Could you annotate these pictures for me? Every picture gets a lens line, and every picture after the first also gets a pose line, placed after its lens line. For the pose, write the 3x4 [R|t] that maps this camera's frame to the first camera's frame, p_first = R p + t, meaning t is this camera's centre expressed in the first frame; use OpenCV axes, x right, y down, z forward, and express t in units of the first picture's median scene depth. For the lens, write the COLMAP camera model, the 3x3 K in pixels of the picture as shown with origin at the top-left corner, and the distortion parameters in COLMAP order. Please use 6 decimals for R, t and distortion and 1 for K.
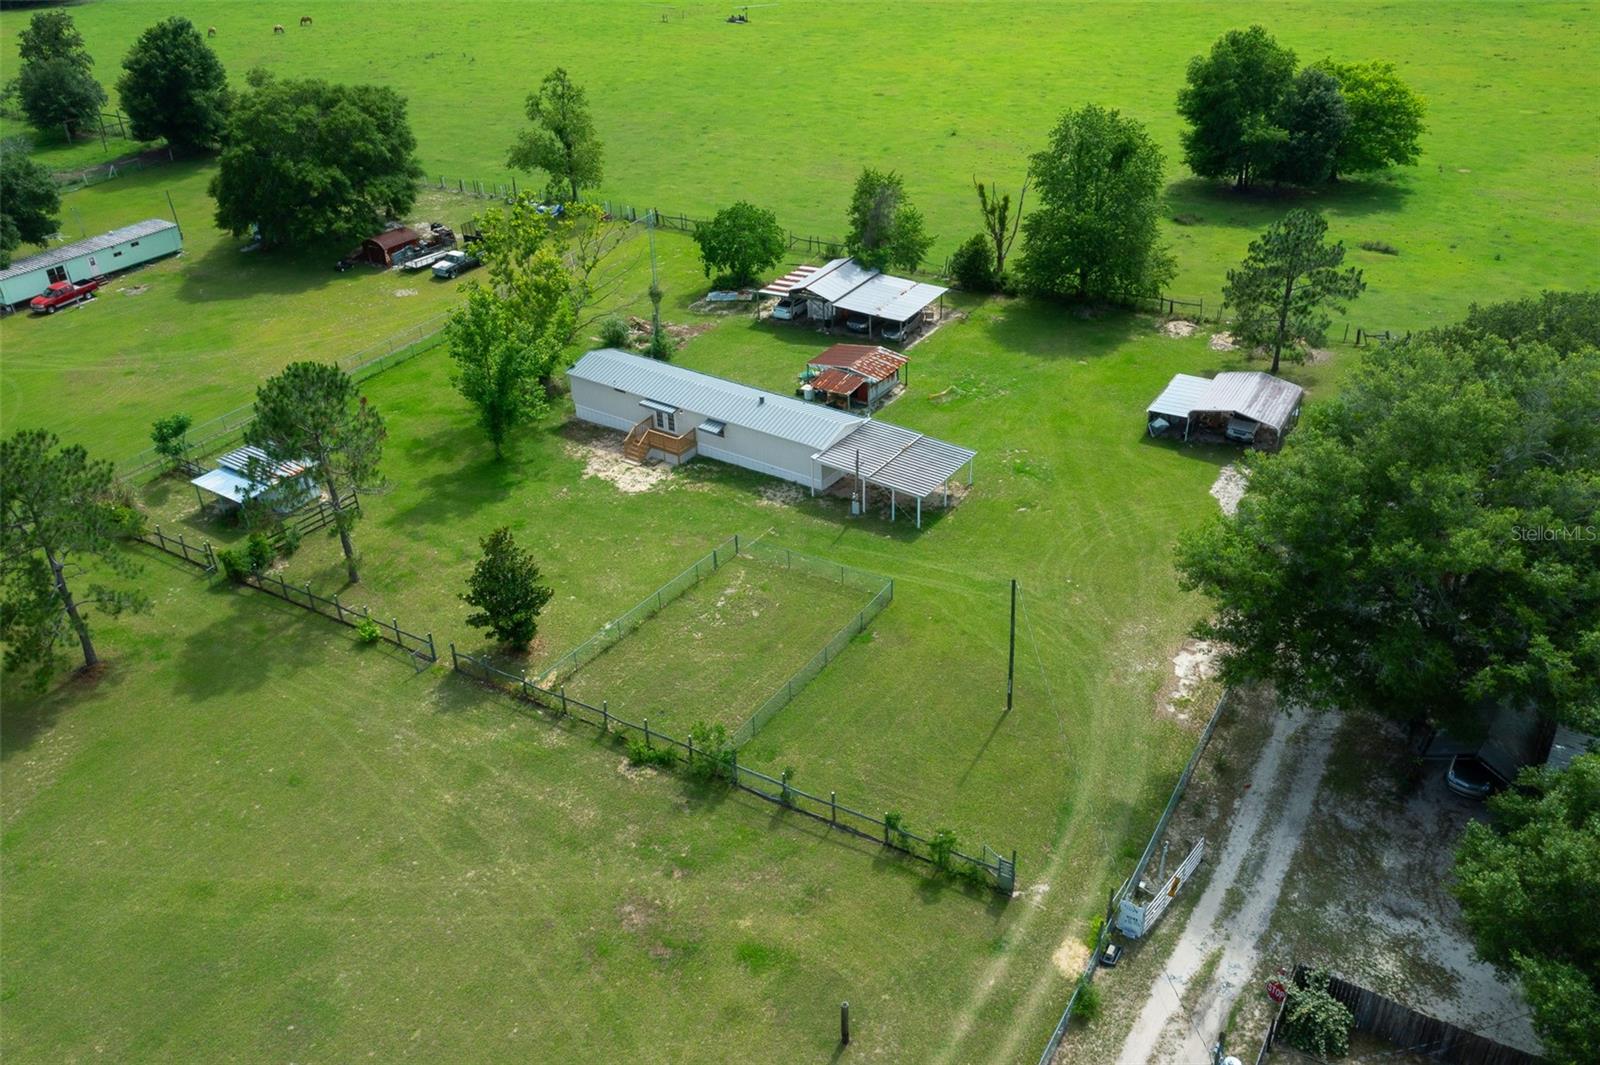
lens RADIAL K [[1259.8, 0, 800.0], [0, 1259.8, 532.5], [0, 0, 1]] dist [-0.020726, 0.004815]
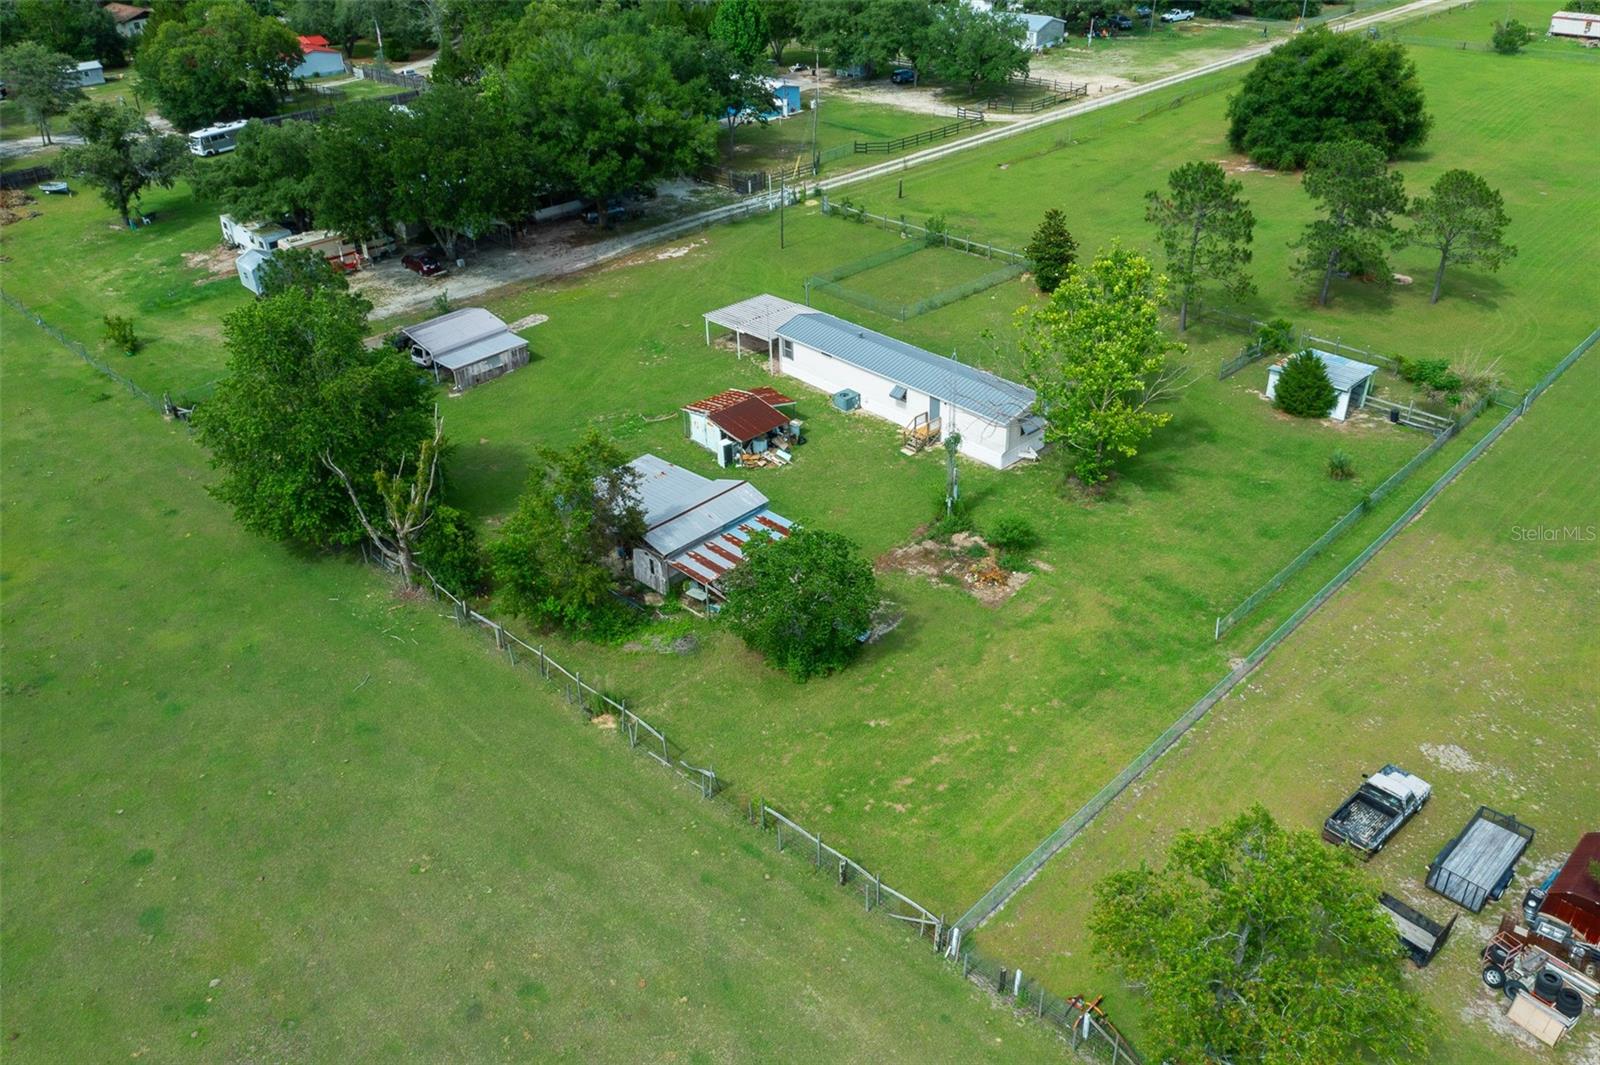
lens RADIAL K [[1259.8, 0, 800.0], [0, 1259.8, 532.5], [0, 0, 1]] dist [-0.020726, 0.004815]
pose [[-0.974620, -0.061832, 0.215155, -0.357734], [0.163192, 0.461671, 0.871911, -1.570308], [-0.153243, 0.884894, -0.439863, 2.595639]]
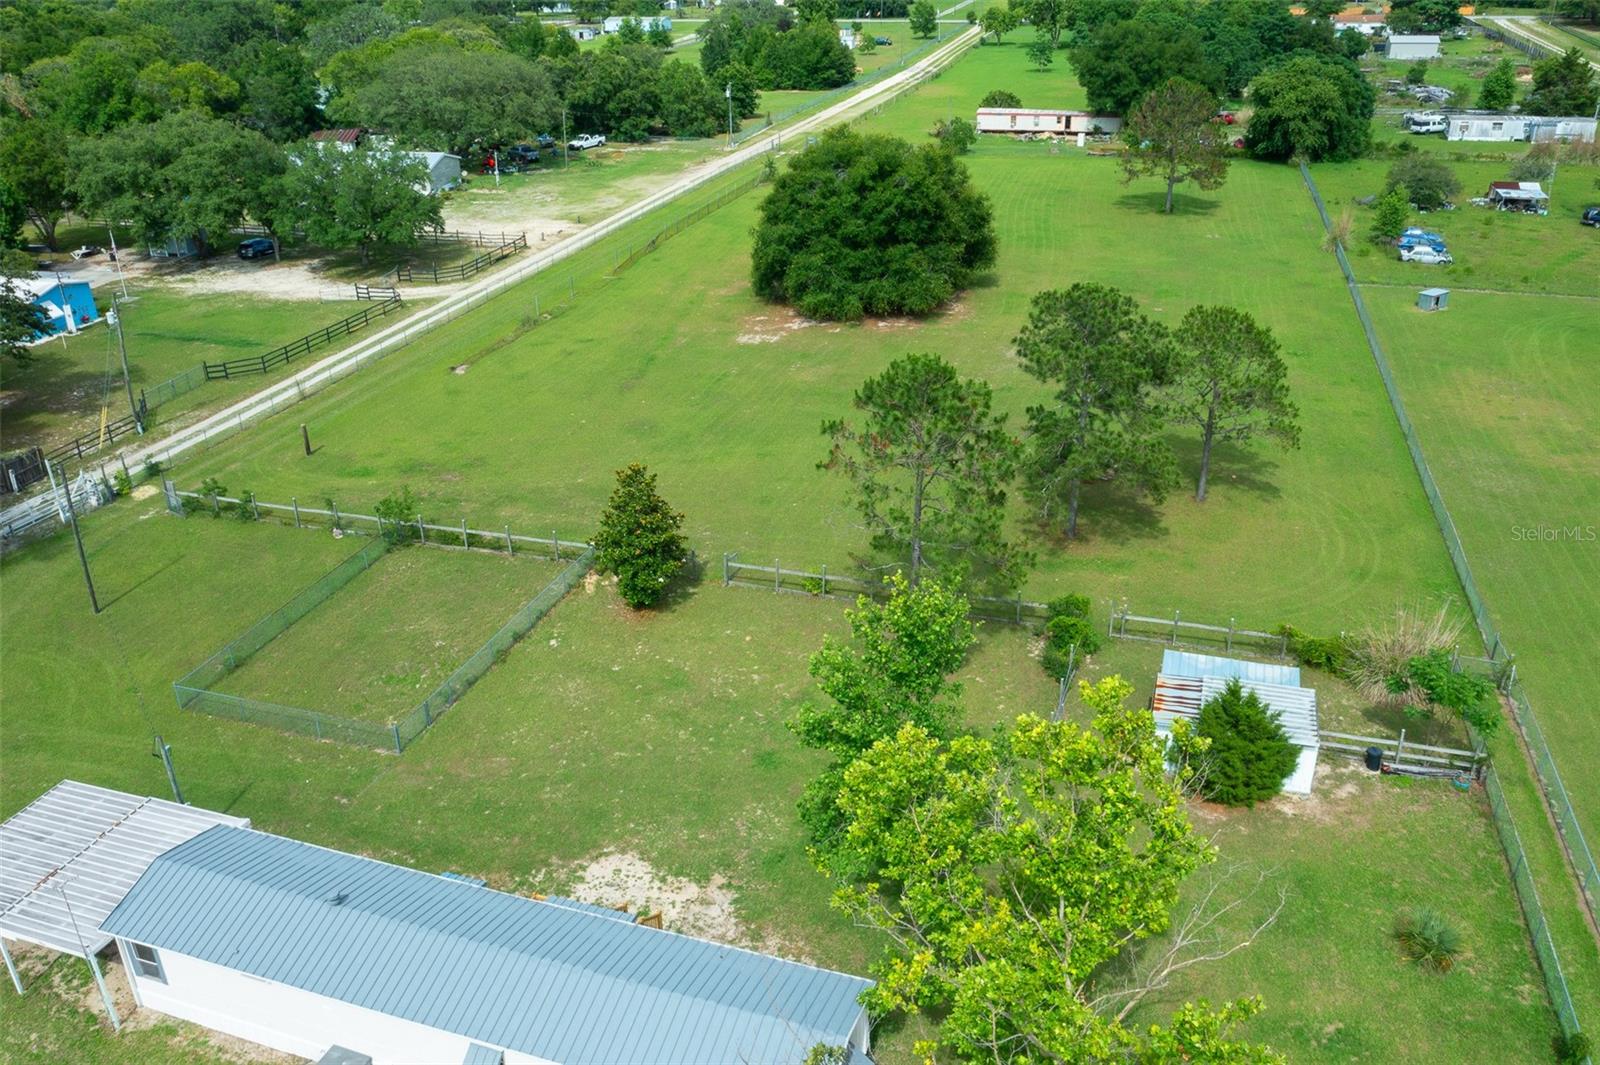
lens RADIAL K [[1259.8, 0, 800.0], [0, 1259.8, 532.5], [0, 0, 1]] dist [-0.020726, 0.004815]
pose [[-0.959677, 0.165331, -0.227346, -0.170950], [-0.104030, 0.542456, 0.833618, -0.881823], [0.261148, 0.823655, -0.503383, 1.825281]]
